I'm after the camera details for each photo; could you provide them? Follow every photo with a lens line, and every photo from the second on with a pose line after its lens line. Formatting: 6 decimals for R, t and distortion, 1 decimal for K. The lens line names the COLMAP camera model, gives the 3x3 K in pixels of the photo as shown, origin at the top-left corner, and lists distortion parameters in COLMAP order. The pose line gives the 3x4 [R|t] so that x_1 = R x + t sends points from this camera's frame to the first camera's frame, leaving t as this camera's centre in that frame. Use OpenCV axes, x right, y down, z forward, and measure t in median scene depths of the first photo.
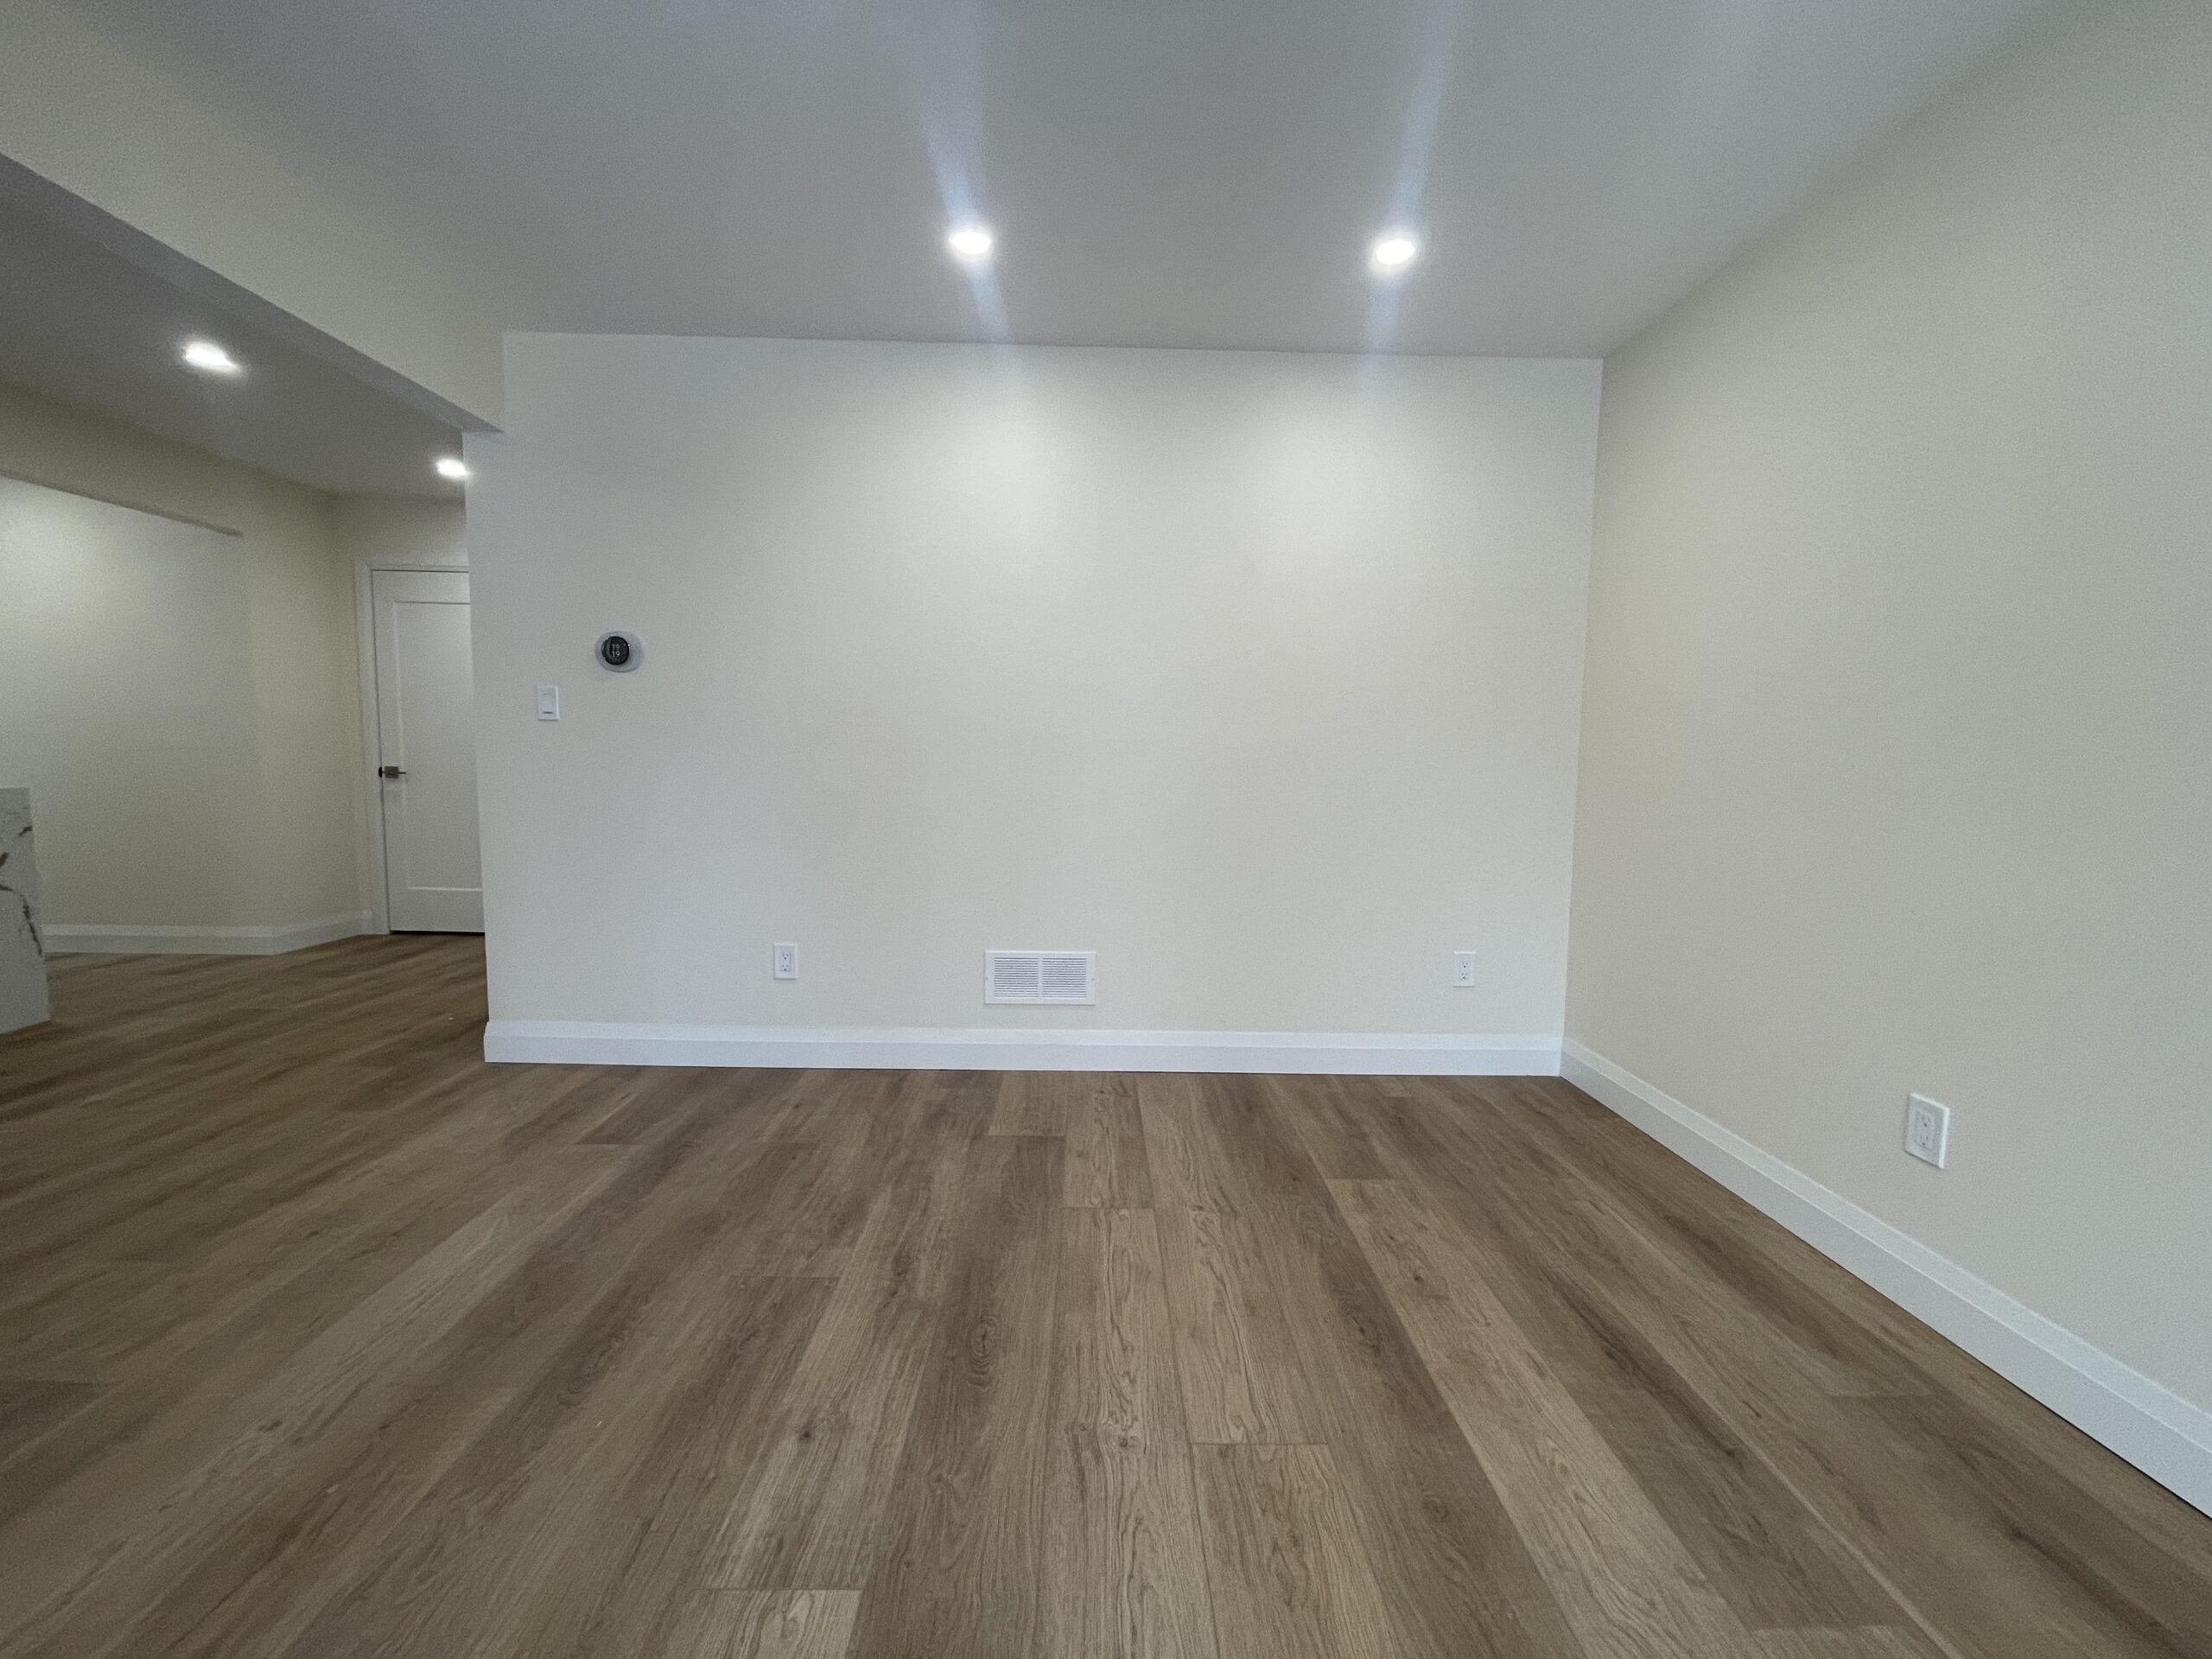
lens RADIAL K [[893.2, 0, 1101.4], [0, 893.2, 835.9], [0, 0, 1]] dist [-0.004291, 0.000927]
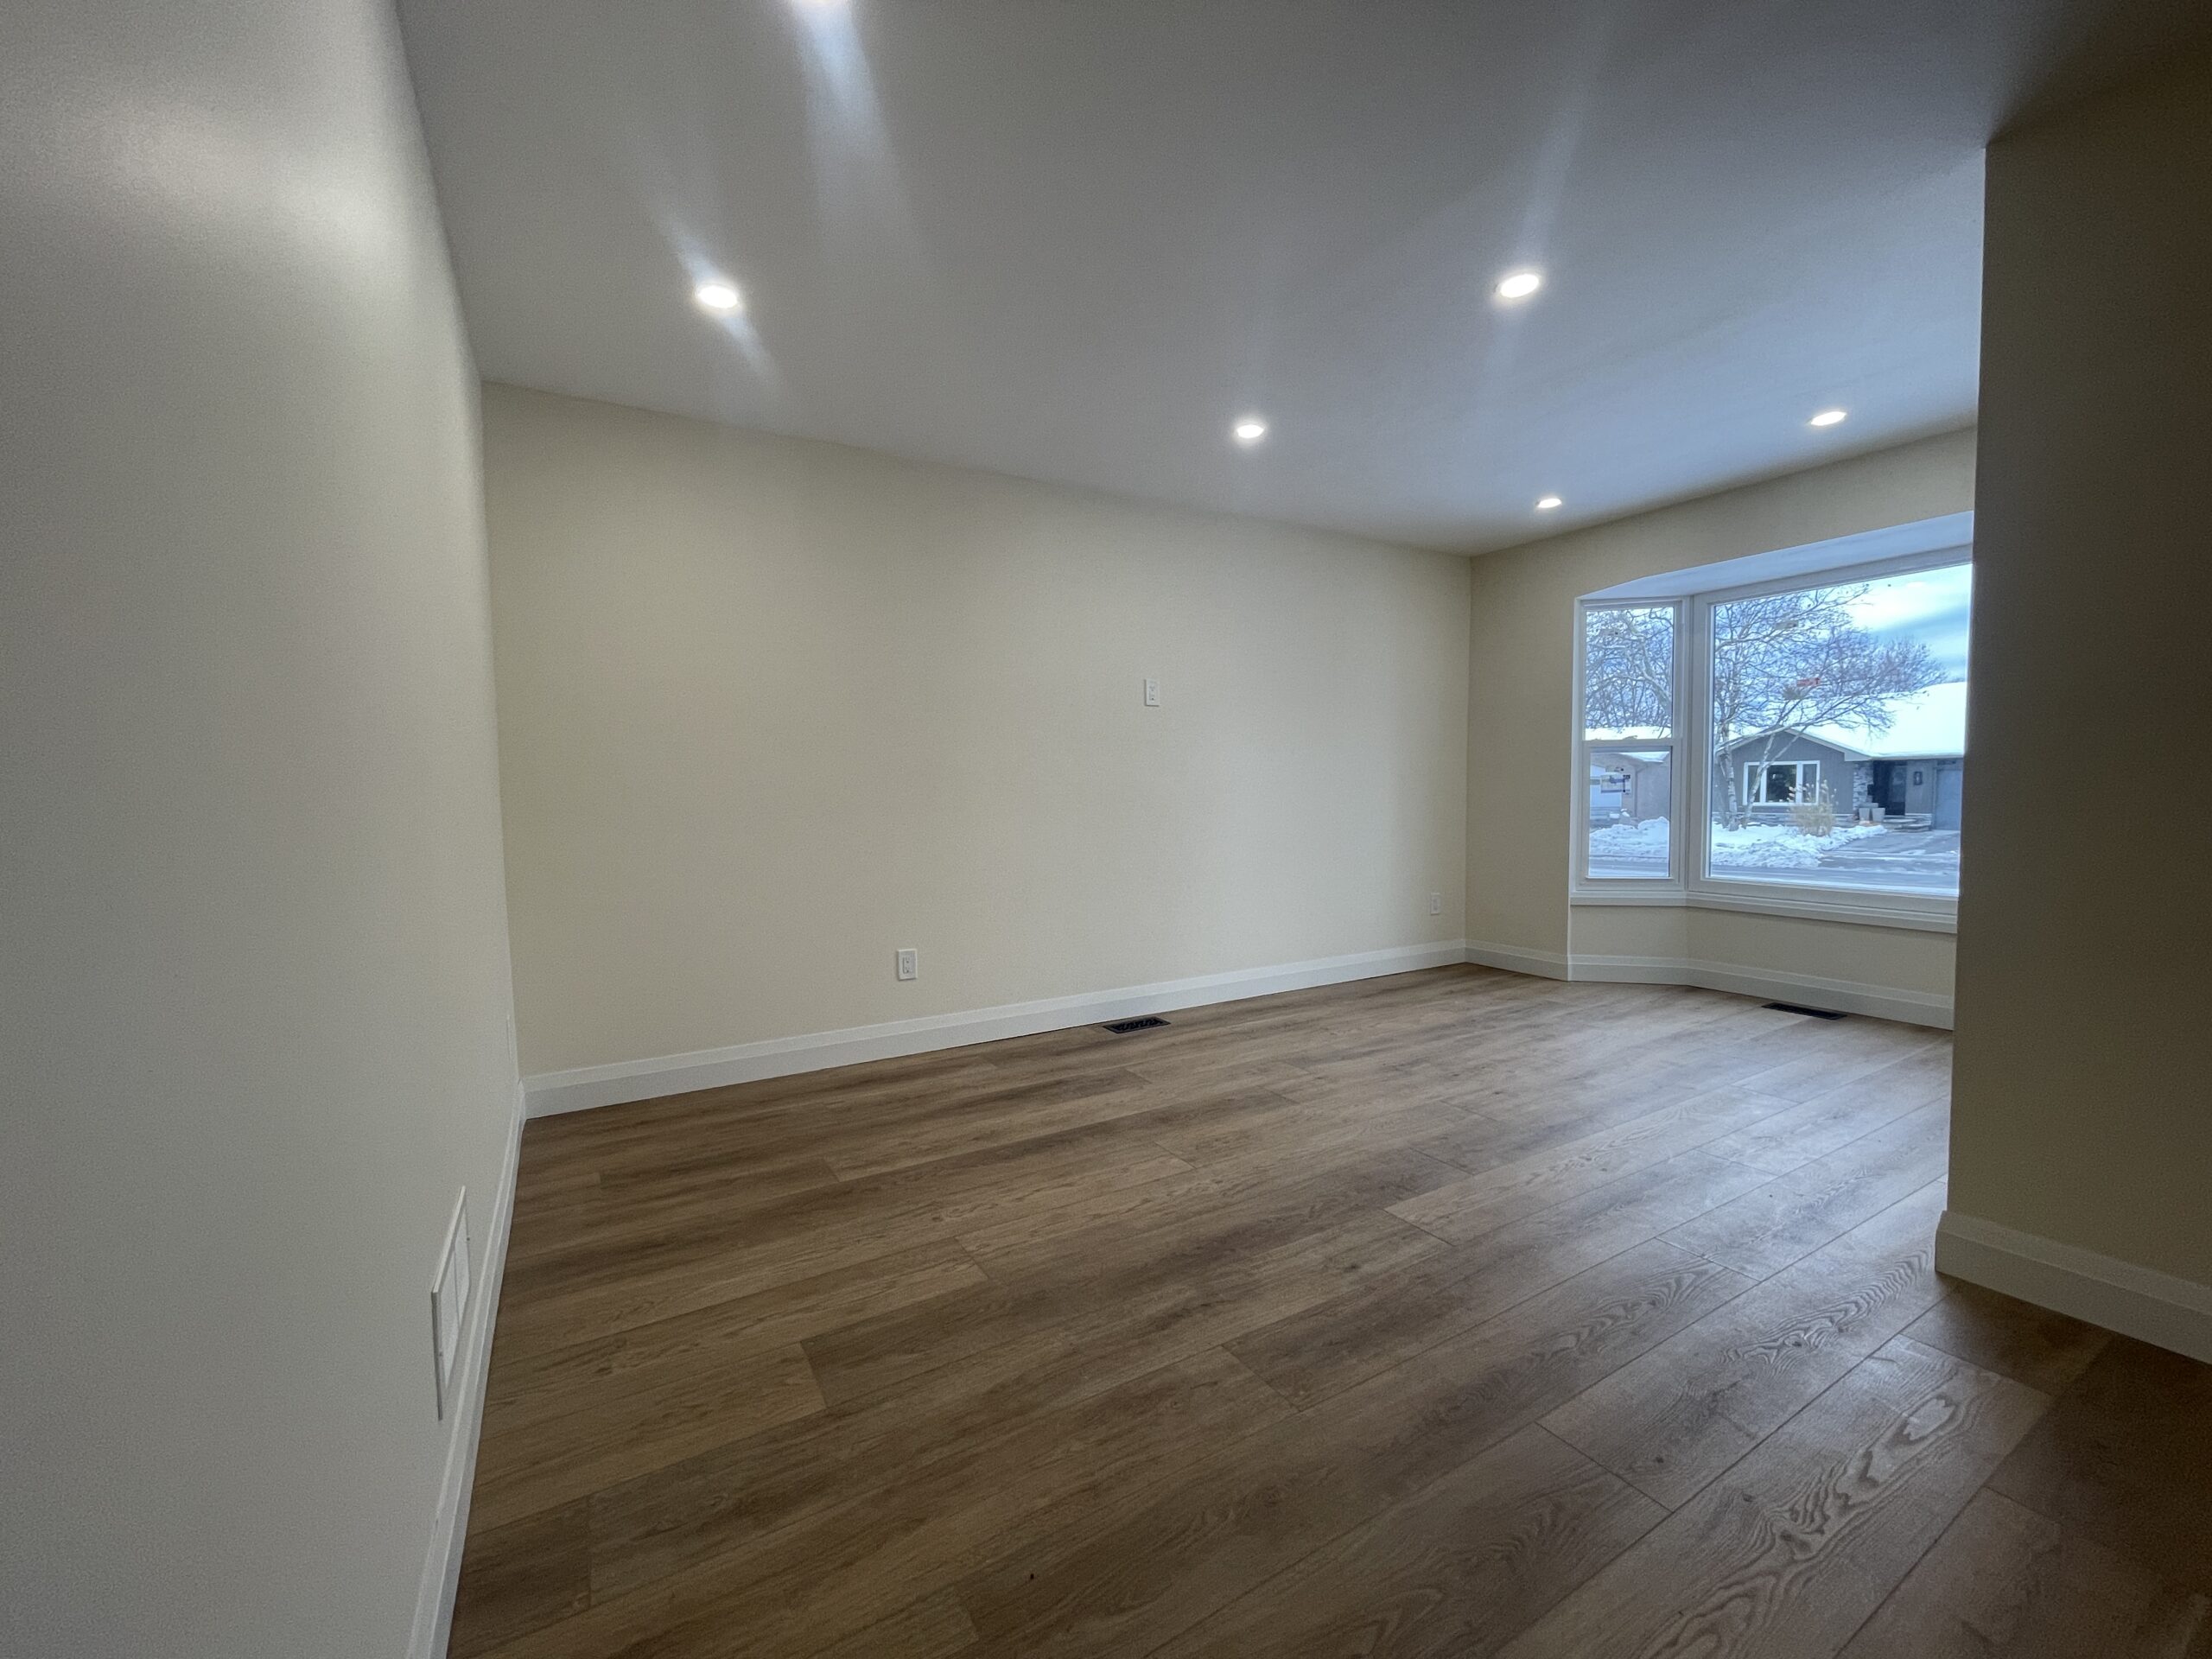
lens RADIAL K [[893.2, 0, 1100.9], [0, 893.2, 838.9], [0, 0, 1]] dist [-0.004291, 0.000927]
pose [[-0.497465, -0.064378, 0.865092, -0.992620], [0.079056, 0.989728, 0.119114, -0.156083], [-0.863874, 0.127646, -0.487266, 1.470549]]
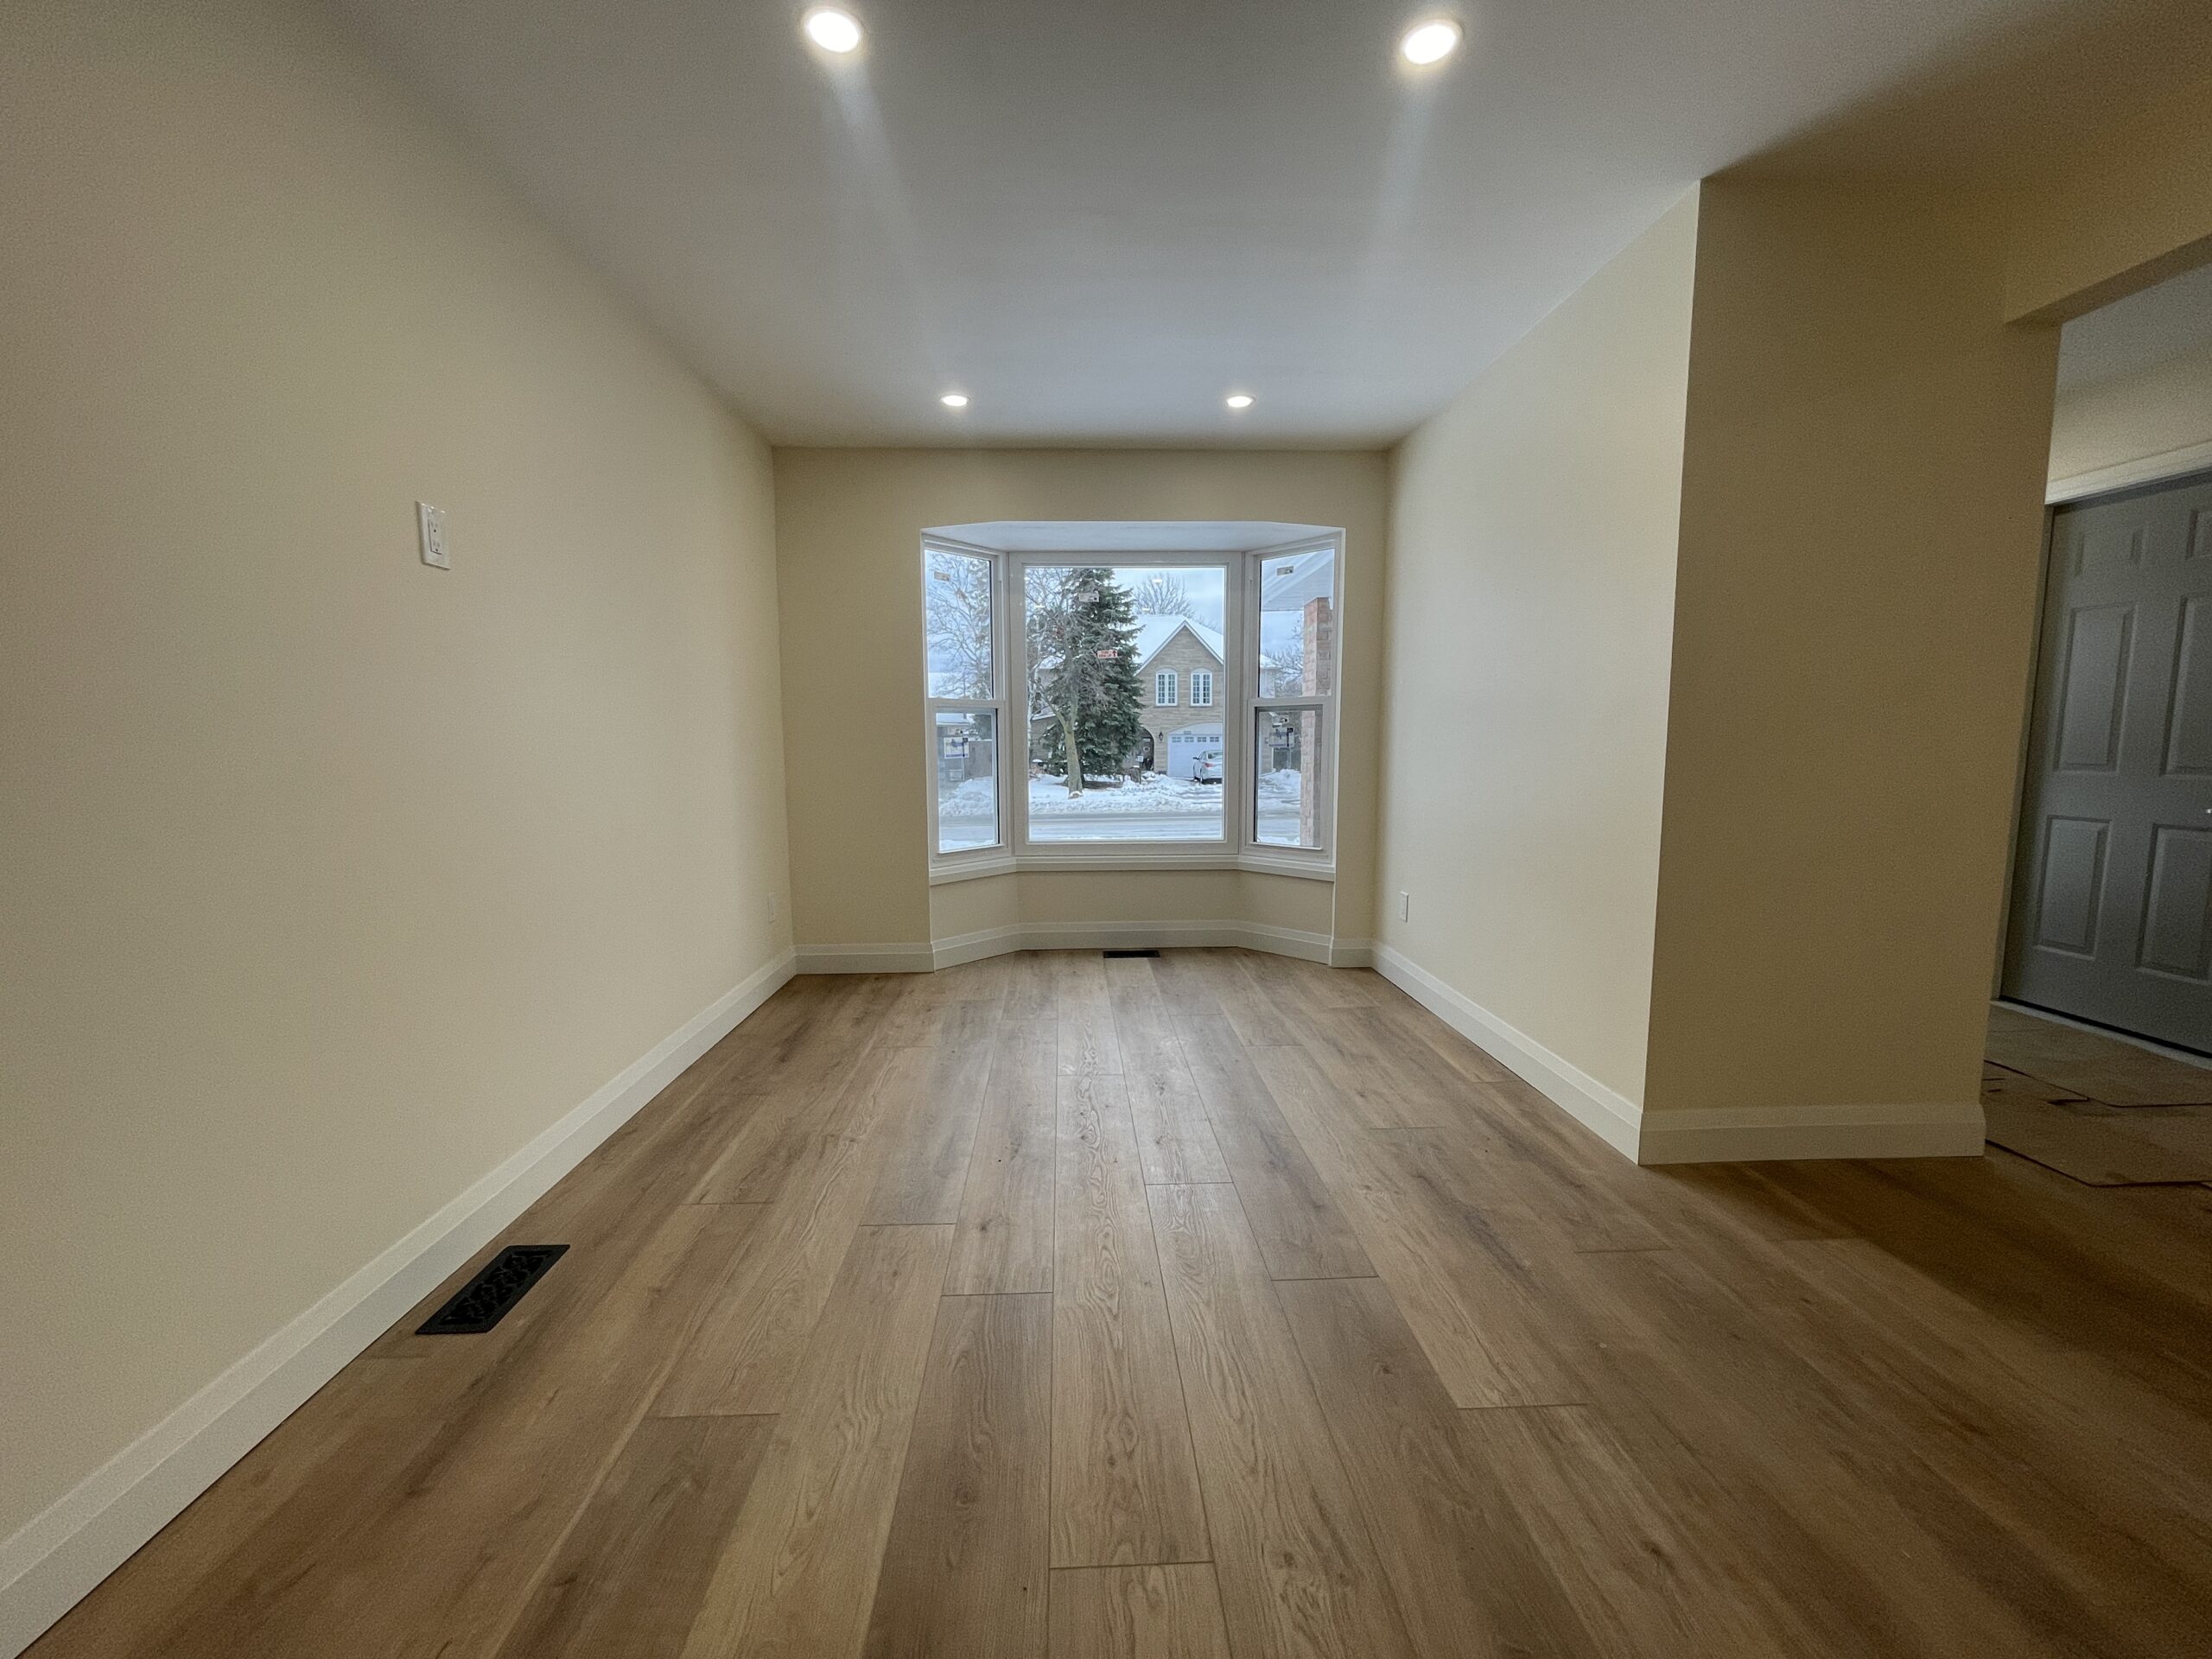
lens RADIAL K [[893.2, 0, 1102.5], [0, 893.2, 836.0], [0, 0, 1]] dist [-0.004291, 0.000927]
pose [[-0.999419, -0.010849, -0.032325, 0.179259], [-0.016940, 0.980743, 0.194566, -0.123430], [0.029592, 0.195001, -0.980357, 1.272280]]
